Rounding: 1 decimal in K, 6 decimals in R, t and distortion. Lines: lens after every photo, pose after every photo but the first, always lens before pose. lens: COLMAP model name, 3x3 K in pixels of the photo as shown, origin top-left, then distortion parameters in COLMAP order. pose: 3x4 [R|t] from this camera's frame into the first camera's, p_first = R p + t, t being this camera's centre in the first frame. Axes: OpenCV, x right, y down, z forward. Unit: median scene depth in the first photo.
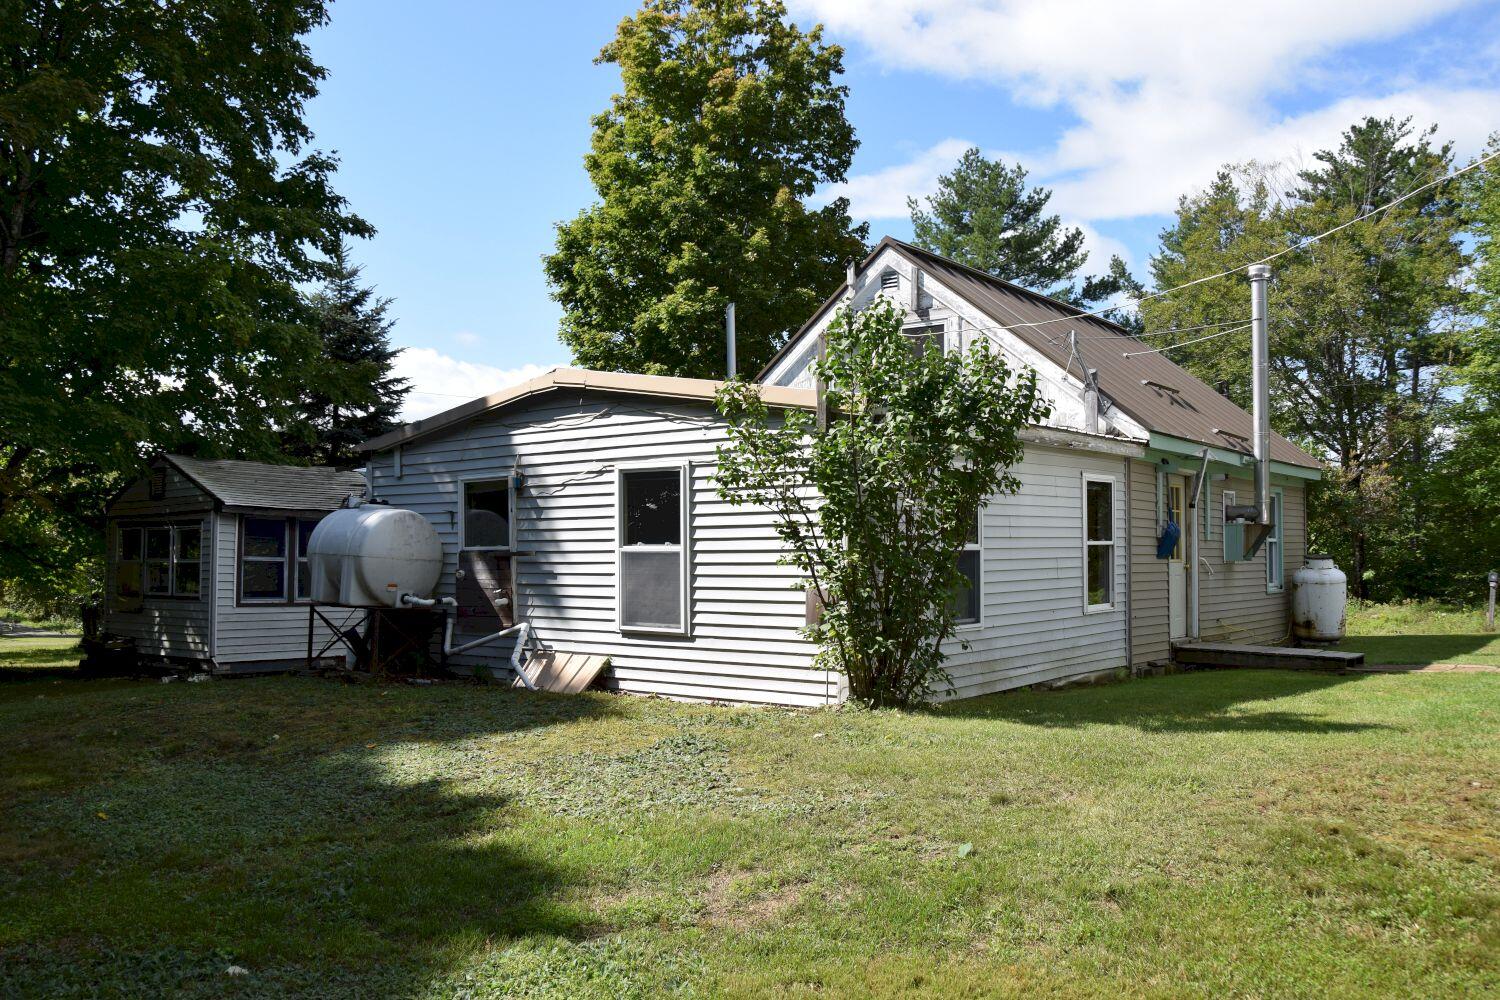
lens RADIAL K [[1264.7, 0, 749.4], [0, 1264.7, 508.0], [0, 0, 1]] dist [-0.002338, 0.001576]
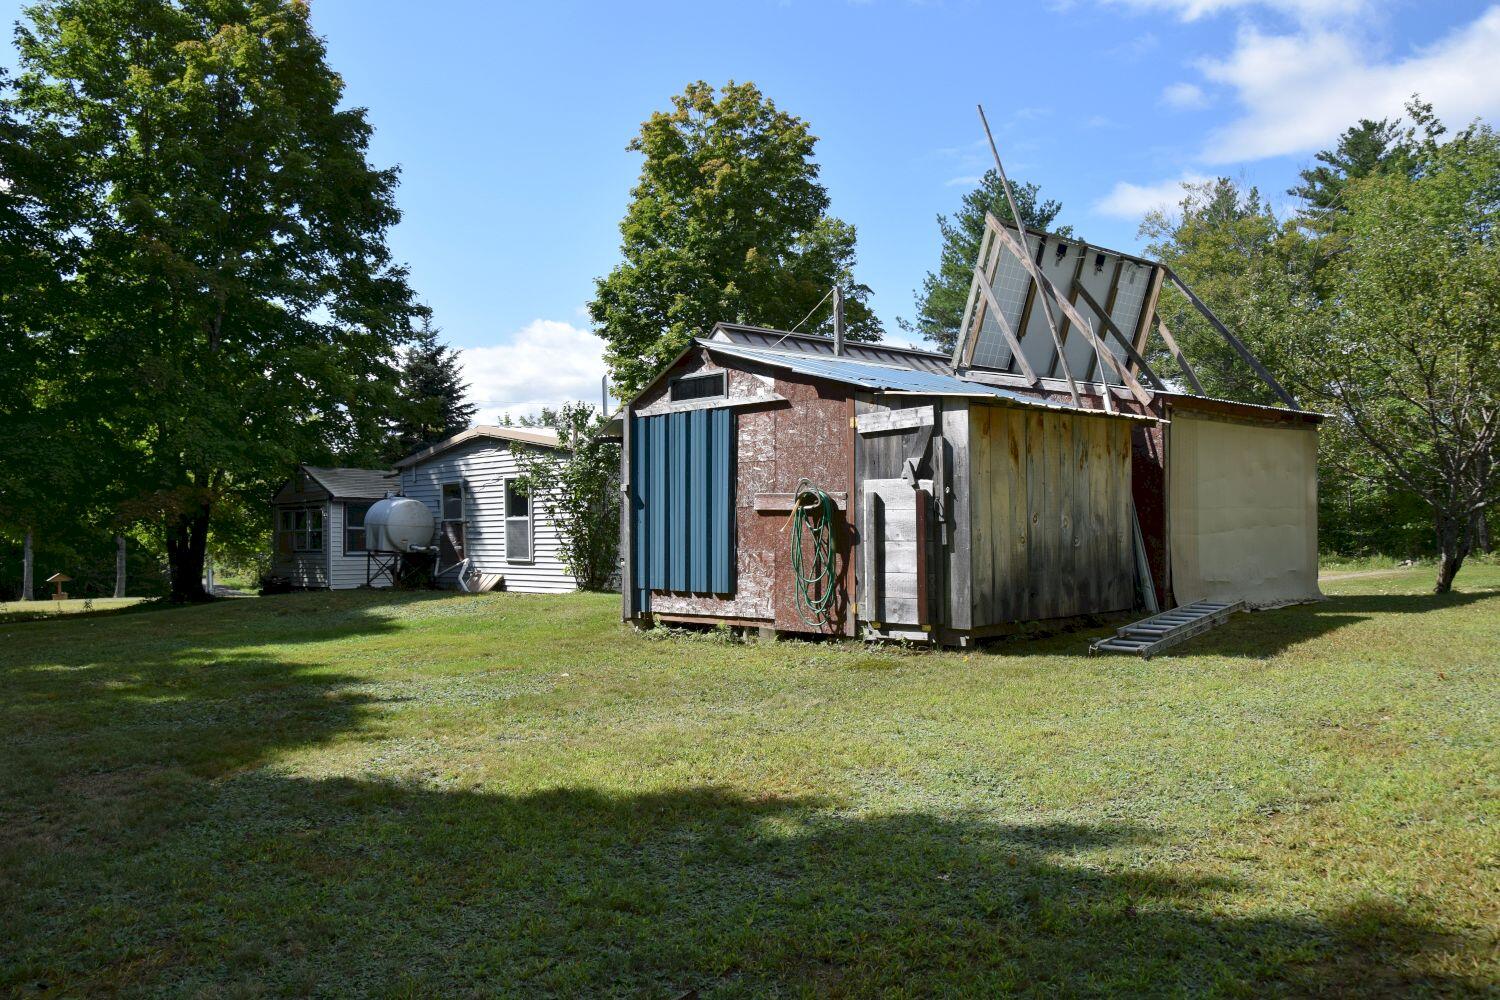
lens RADIAL K [[1264.7, 0, 749.4], [0, 1264.7, 508.0], [0, 0, 1]] dist [-0.002338, 0.001576]
pose [[0.989843, -0.015111, -0.141359, 0.336605], [0.018396, 0.999590, 0.021957, -0.012705], [0.140969, -0.024335, 0.989715, -0.539663]]
